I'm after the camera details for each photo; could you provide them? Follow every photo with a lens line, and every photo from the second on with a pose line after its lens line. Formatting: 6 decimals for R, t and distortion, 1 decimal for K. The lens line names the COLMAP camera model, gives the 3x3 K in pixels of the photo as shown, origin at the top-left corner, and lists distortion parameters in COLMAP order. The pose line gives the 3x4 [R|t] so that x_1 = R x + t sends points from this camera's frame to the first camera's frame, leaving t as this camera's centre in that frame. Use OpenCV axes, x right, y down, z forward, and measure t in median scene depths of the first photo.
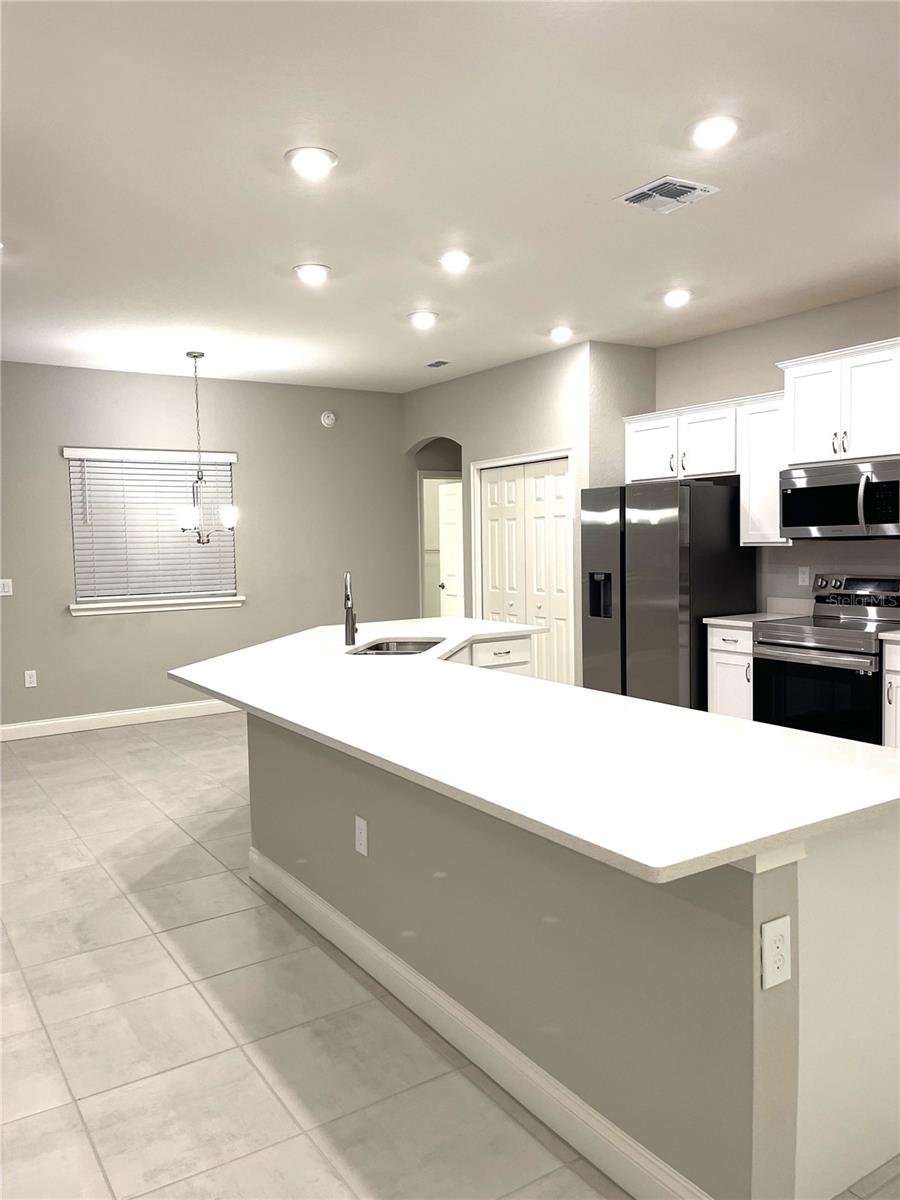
lens RADIAL K [[900.5, 0, 441.9], [0, 900.5, 600.8], [0, 0, 1]] dist [0.093903, -0.125366]
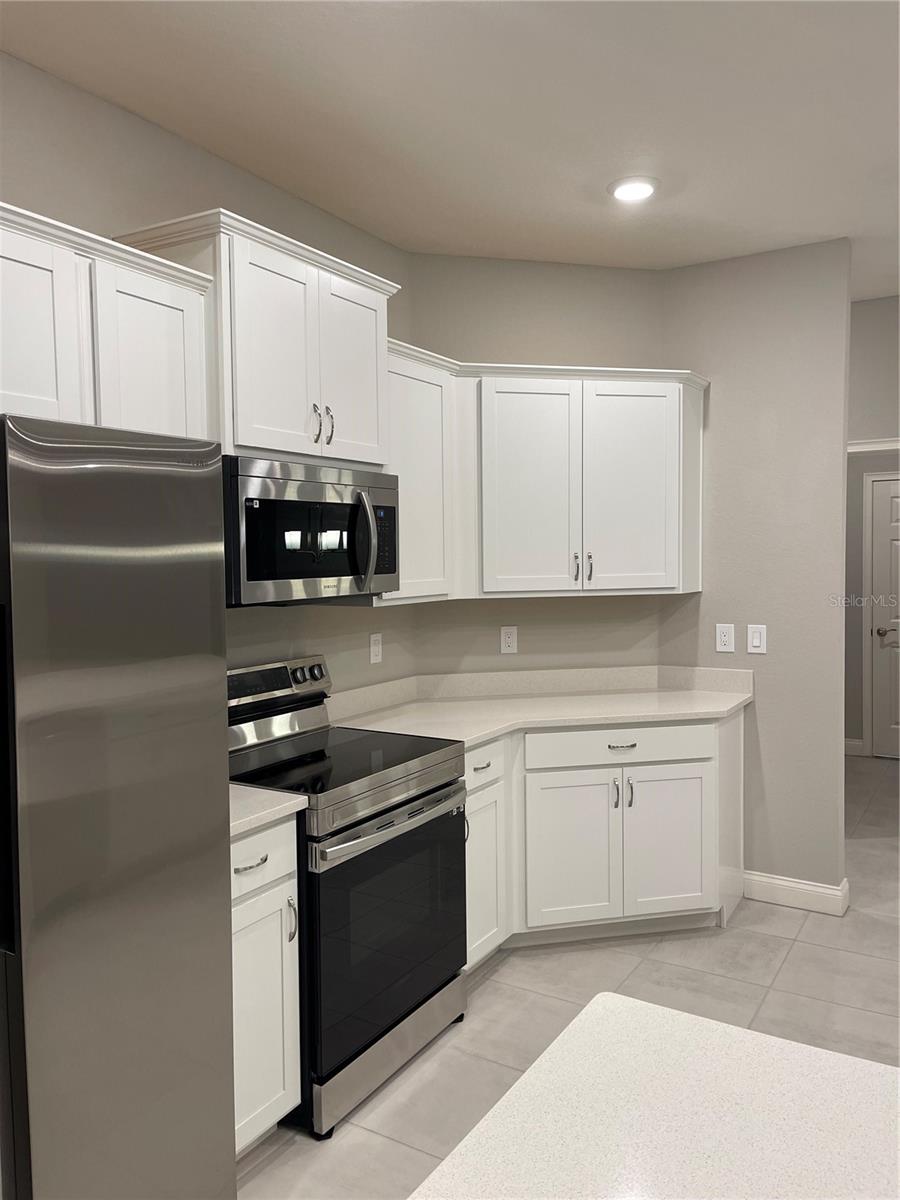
lens RADIAL K [[902.7, 0, 449.5], [0, 902.7, 592.6], [0, 0, 1]] dist [0.071972, -0.081772]
pose [[-0.444231, -0.010770, 0.895847, -0.077674], [0.083400, 0.995089, 0.053319, -0.091914], [-0.892022, 0.098400, -0.441152, 1.126717]]
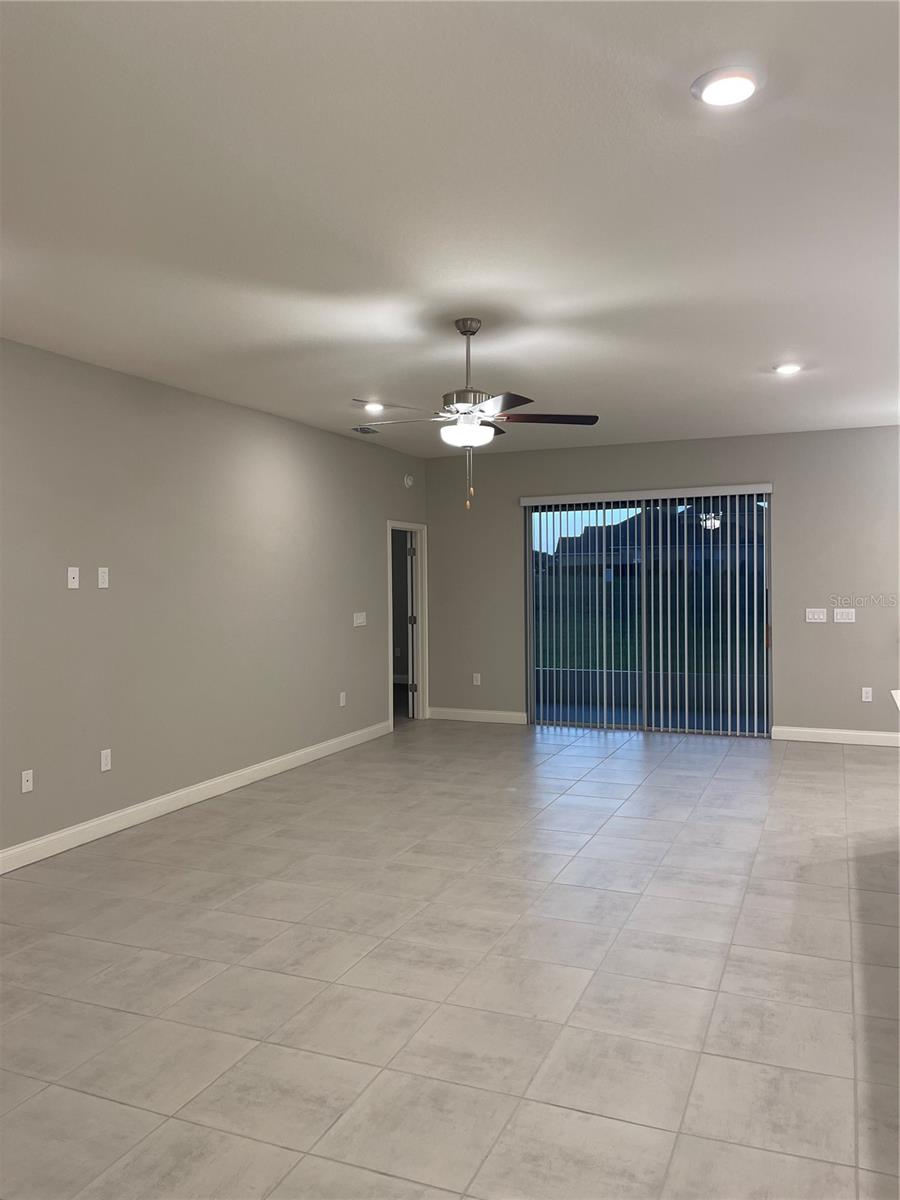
lens RADIAL K [[902.7, 0, 449.5], [0, 902.7, 592.6], [0, 0, 1]] dist [0.071972, -0.081772]
pose [[0.564981, 0.030661, -0.824534, 0.272102], [-0.060786, 0.998141, -0.004535, -0.009046], [0.822862, 0.052682, 0.565794, -0.144321]]
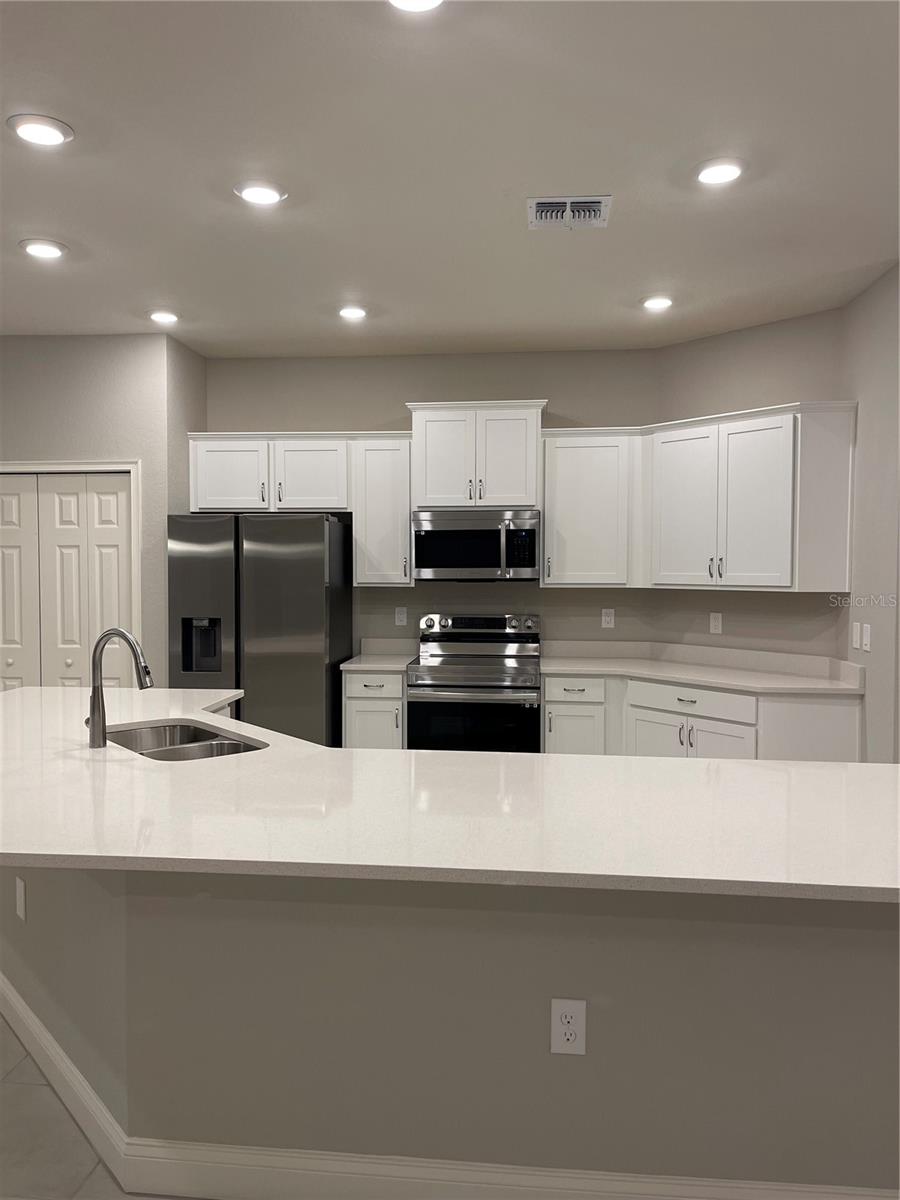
lens RADIAL K [[900.5, 0, 441.9], [0, 900.5, 600.8], [0, 0, 1]] dist [0.093903, -0.125366]
pose [[0.625937, -0.009077, 0.779821, -0.383740], [0.038831, 0.999055, -0.019540, -0.024933], [-0.778907, 0.042511, 0.625697, 0.366469]]
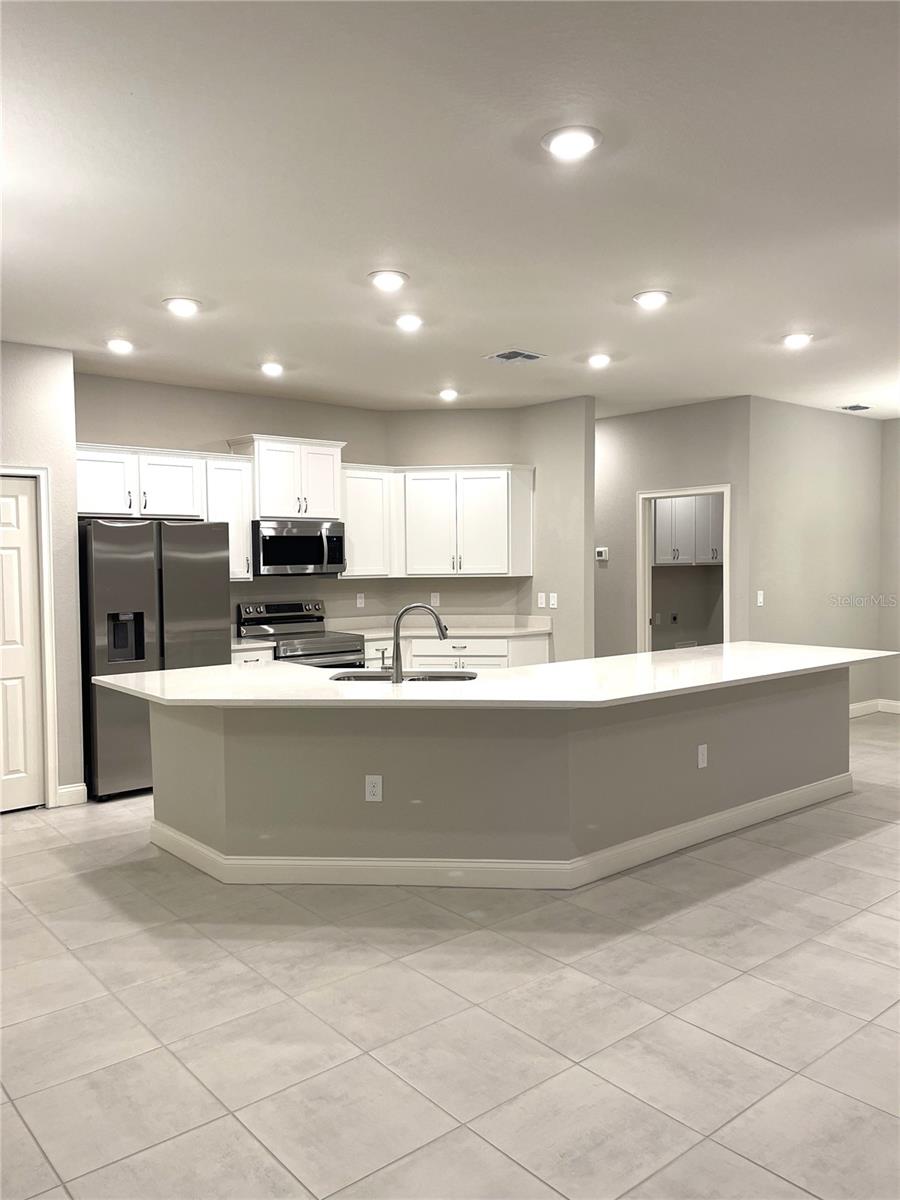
lens RADIAL K [[900.5, 0, 441.9], [0, 900.5, 600.8], [0, 0, 1]] dist [0.093903, -0.125366]
pose [[-0.126516, -0.023391, 0.991689, -0.907908], [0.080795, 0.996157, 0.033803, -0.055636], [-0.988669, 0.084400, -0.124140, 0.928549]]
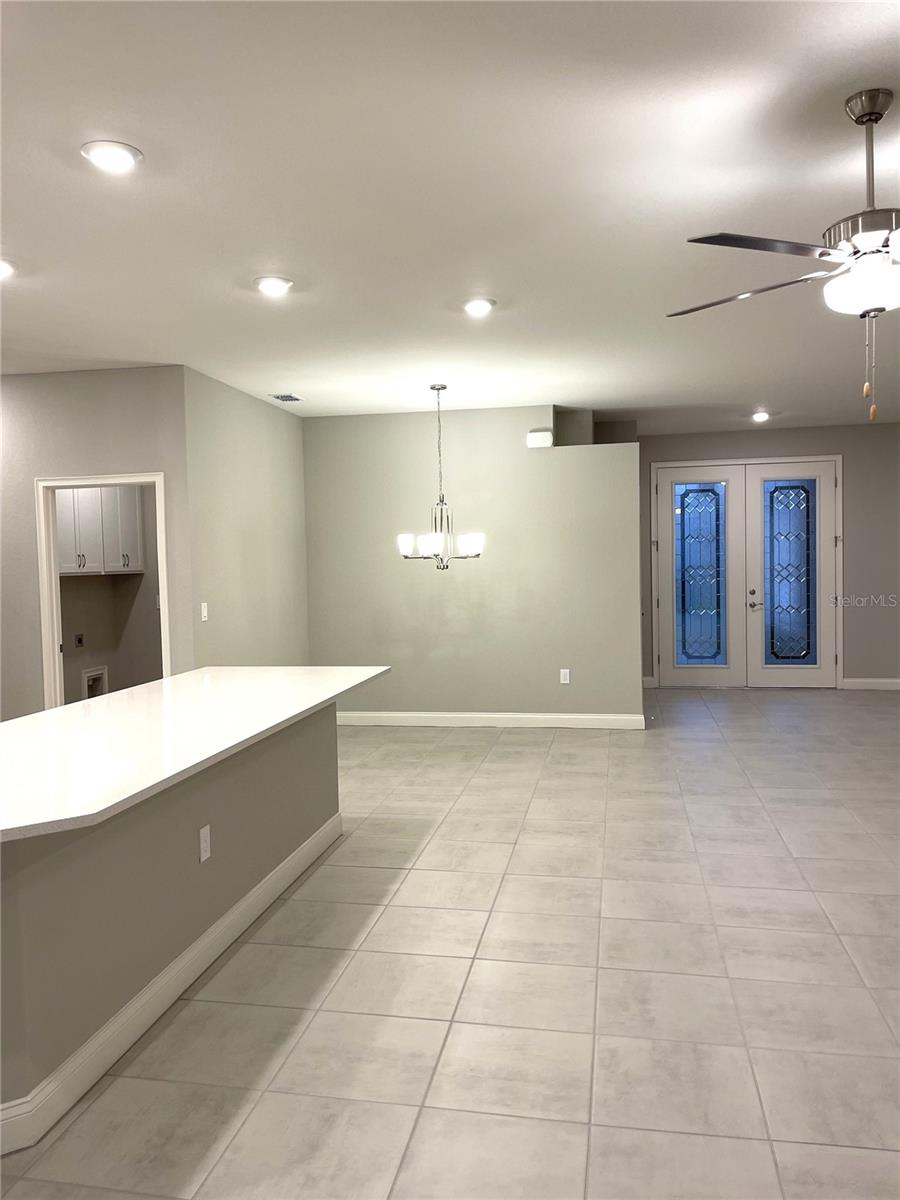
lens RADIAL K [[900.5, 0, 441.9], [0, 900.5, 600.8], [0, 0, 1]] dist [0.093903, -0.125366]
pose [[-0.721217, 0.006209, 0.692682, -0.608098], [0.087674, 0.992736, 0.082388, -0.055916], [-0.687139, 0.120150, -0.716522, 0.893781]]
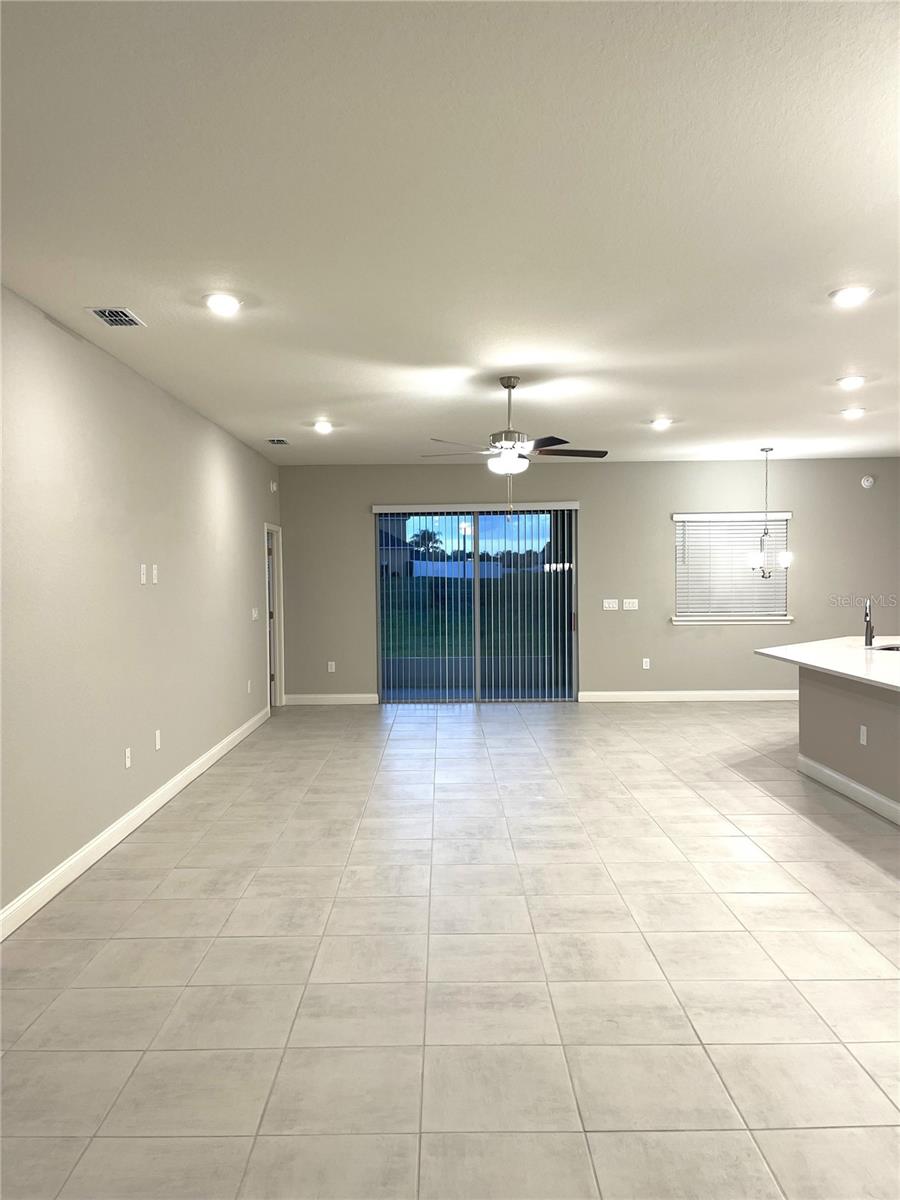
lens RADIAL K [[900.5, 0, 441.9], [0, 900.5, 600.8], [0, 0, 1]] dist [0.093903, -0.125366]
pose [[0.840801, 0.029269, -0.540552, 0.113130], [-0.046368, 0.998761, -0.018045, 0.029908], [0.539355, 0.040236, 0.841117, -0.638801]]
